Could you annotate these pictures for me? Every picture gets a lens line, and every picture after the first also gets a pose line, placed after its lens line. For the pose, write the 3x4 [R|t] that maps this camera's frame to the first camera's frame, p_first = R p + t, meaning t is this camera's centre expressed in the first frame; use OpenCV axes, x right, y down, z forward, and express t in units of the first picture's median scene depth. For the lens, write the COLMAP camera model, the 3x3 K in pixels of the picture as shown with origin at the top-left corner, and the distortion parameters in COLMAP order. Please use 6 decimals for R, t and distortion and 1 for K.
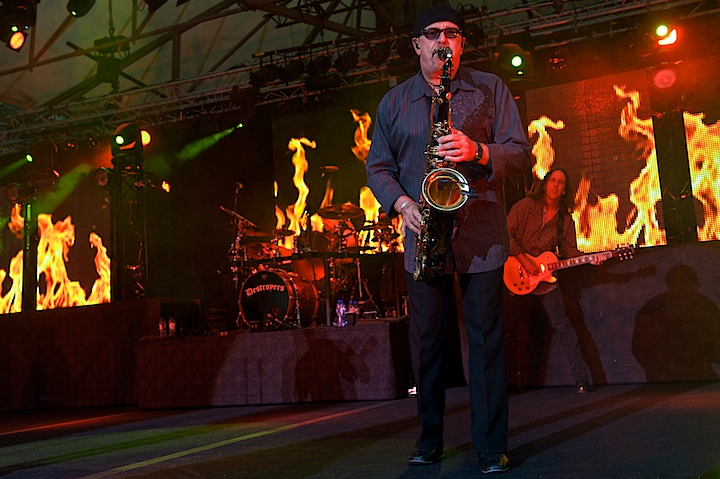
lens RADIAL K [[851.9, 0, 323.6], [0, 851.9, 237.2], [0, 0, 1]] dist [0.040810, 0.014573]
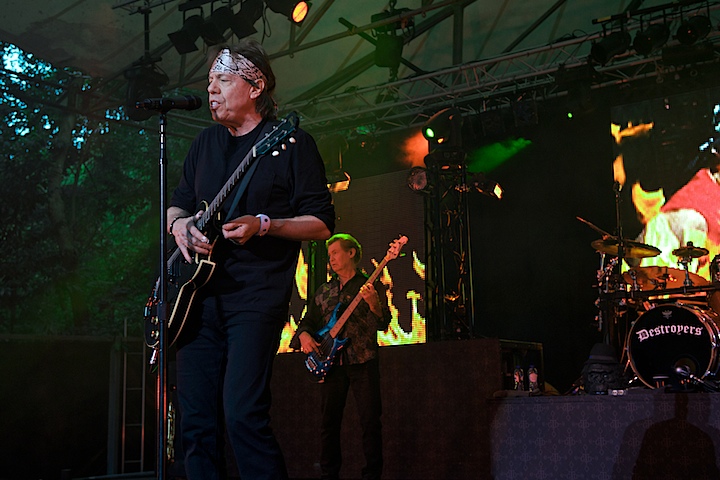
lens RADIAL K [[1031.6, 0, 337.2], [0, 1031.6, 224.9], [0, 0, 1]] dist [0.126148, 0.048001]
pose [[0.977979, 0.008328, -0.208536, -0.105015], [-0.018321, 0.998772, -0.046036, 0.011796], [0.207897, 0.048843, 0.976931, 0.062068]]
